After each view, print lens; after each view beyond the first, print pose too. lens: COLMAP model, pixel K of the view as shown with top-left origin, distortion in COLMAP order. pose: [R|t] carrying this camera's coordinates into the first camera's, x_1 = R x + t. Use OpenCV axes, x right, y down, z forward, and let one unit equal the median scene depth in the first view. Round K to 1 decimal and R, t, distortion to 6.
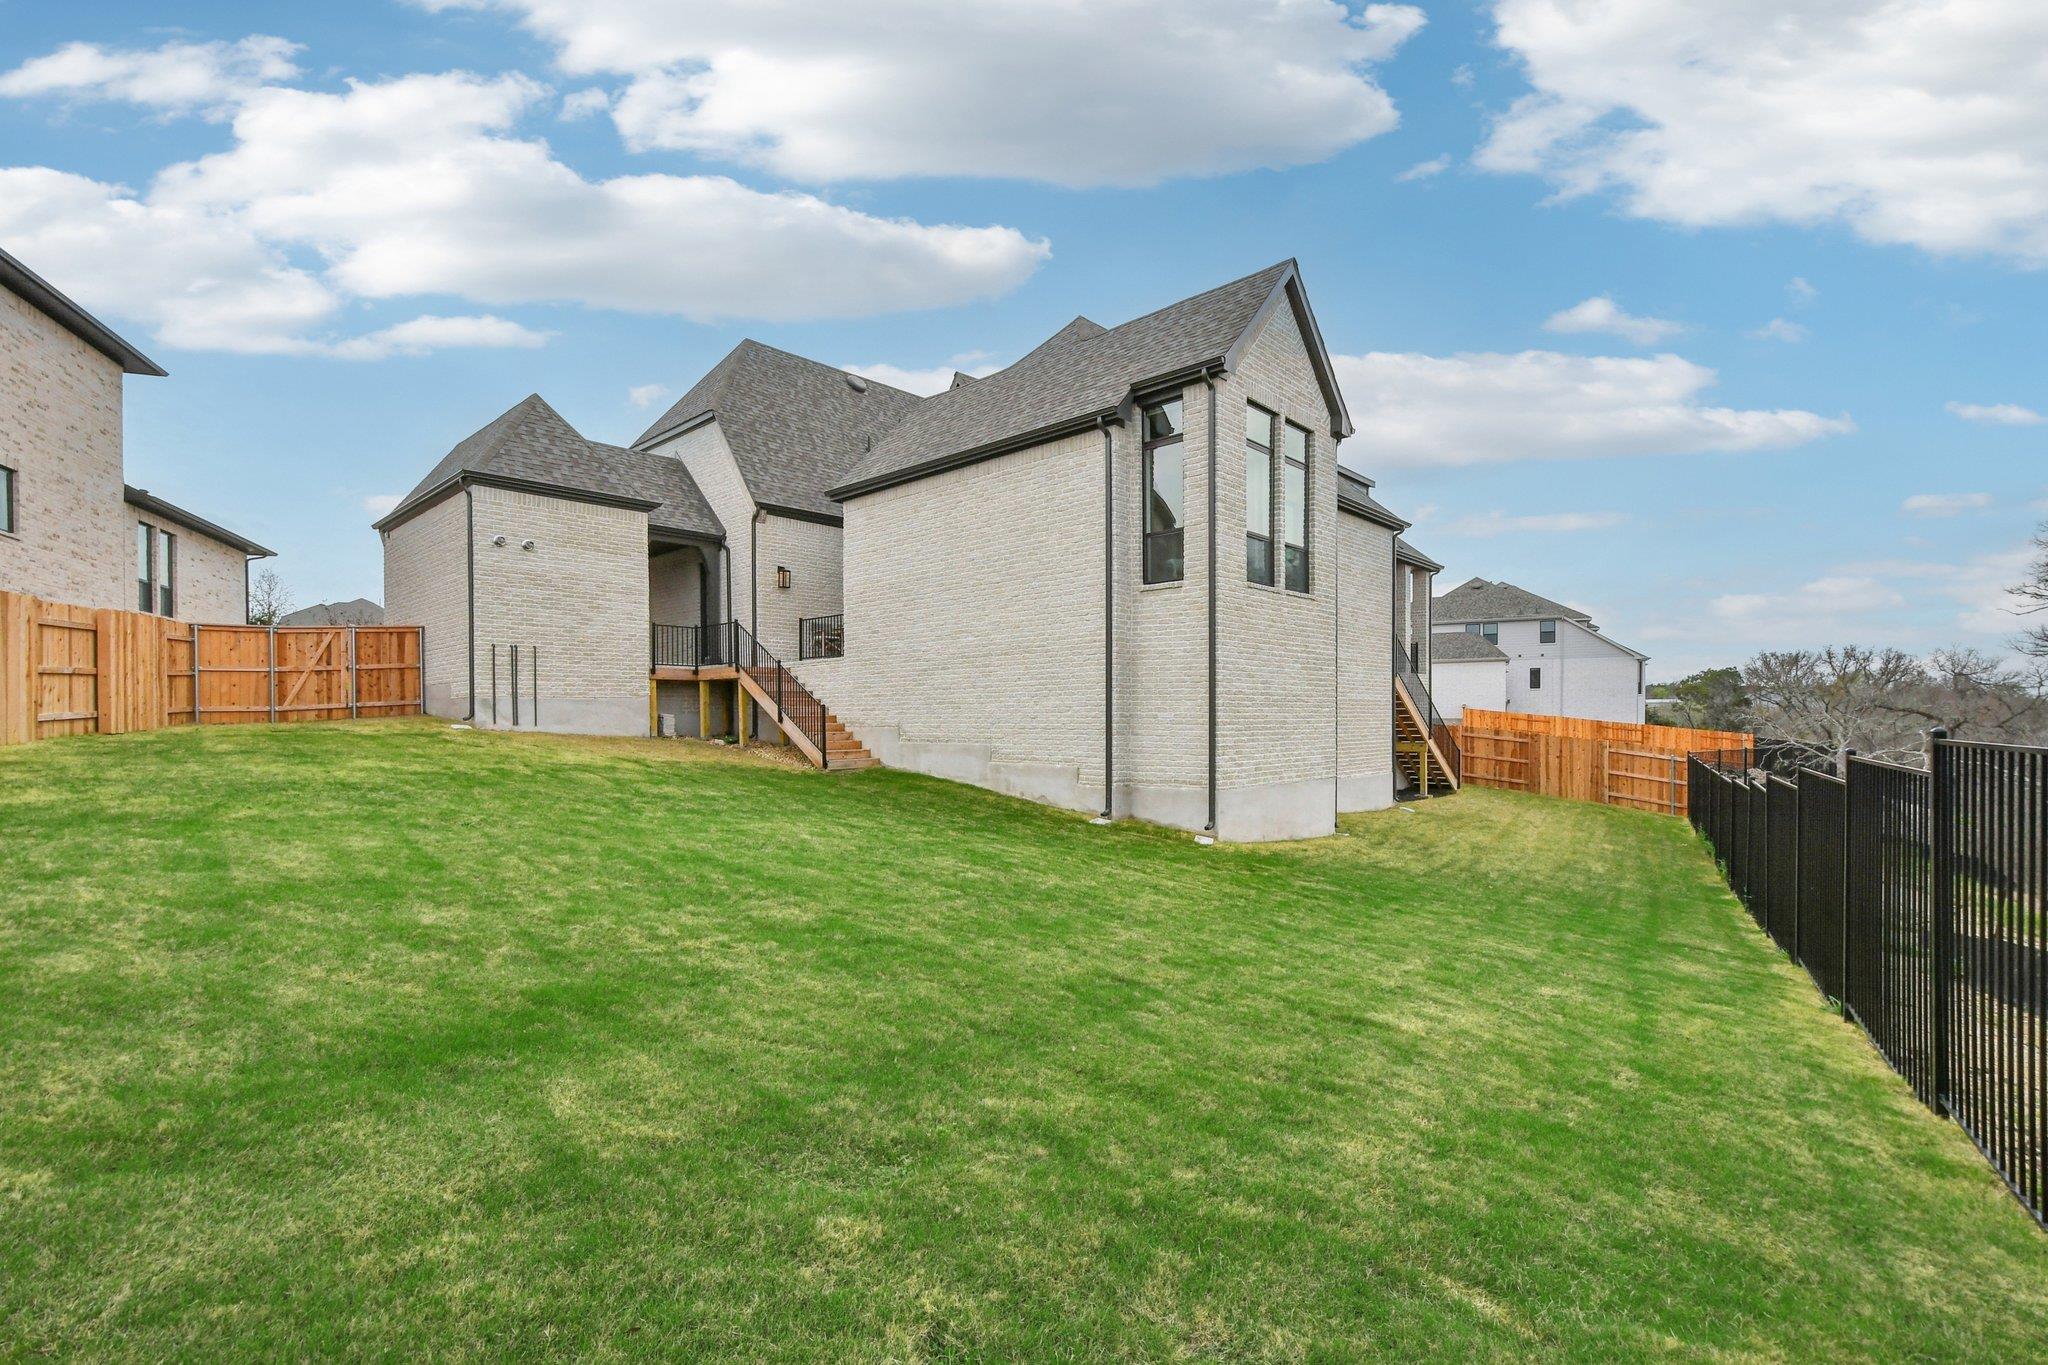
lens RADIAL K [[933.6, 0, 1009.9], [0, 933.6, 723.9], [0, 0, 1]] dist [-0.002137, -0.000248]
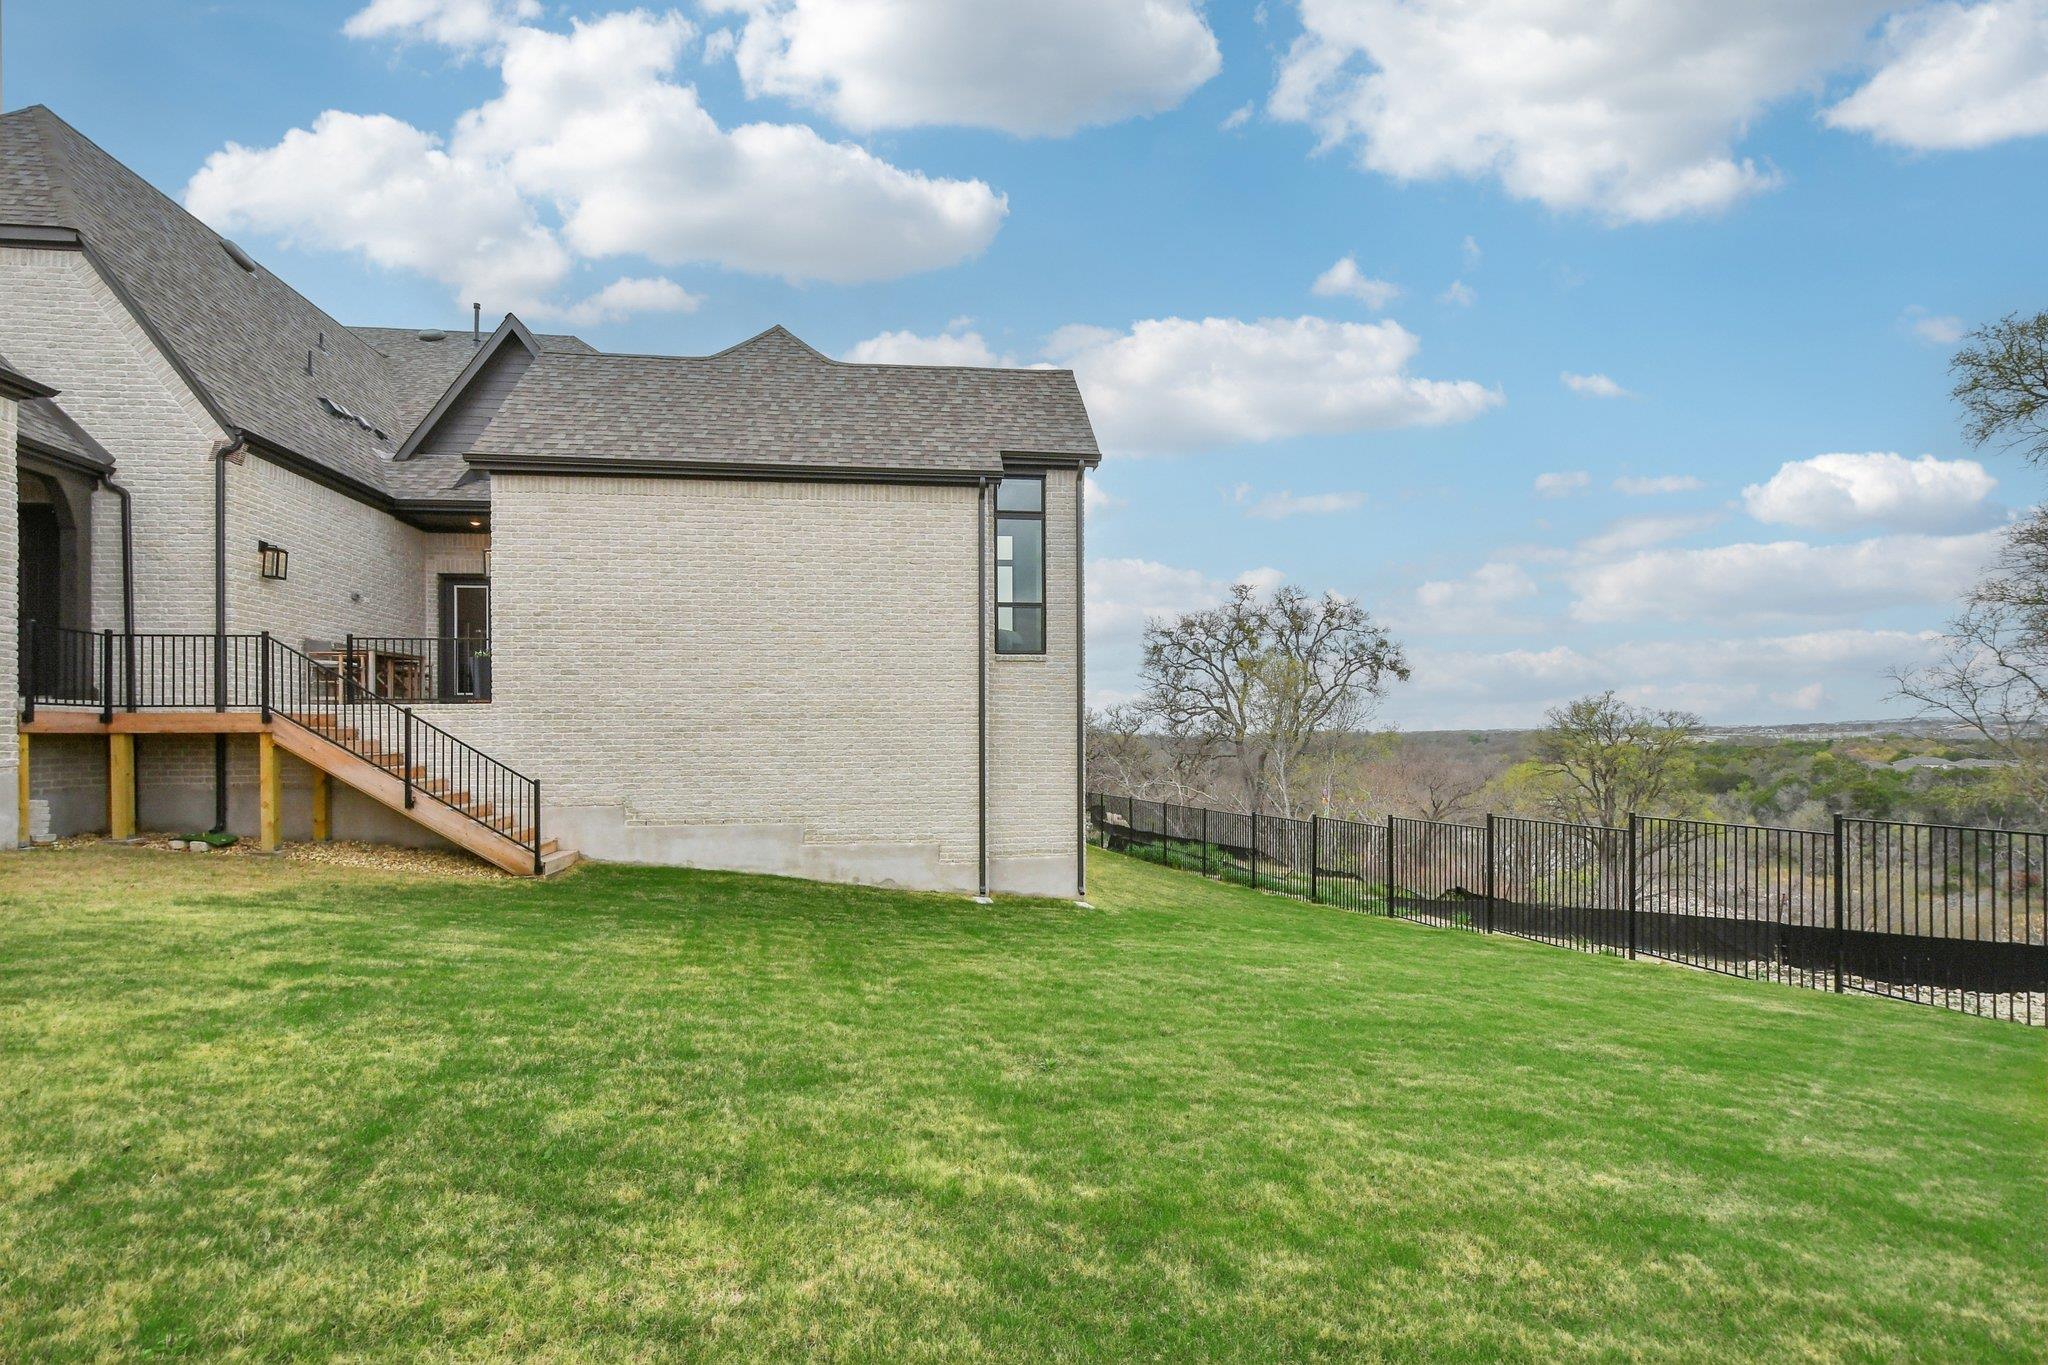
lens RADIAL K [[933.6, 0, 1009.9], [0, 933.6, 723.9], [0, 0, 1]] dist [-0.002137, -0.000248]
pose [[0.619360, 0.010323, 0.785039, -0.514605], [0.005285, 0.999836, -0.017317, -0.047397], [-0.785089, 0.014875, 0.619204, 0.312143]]
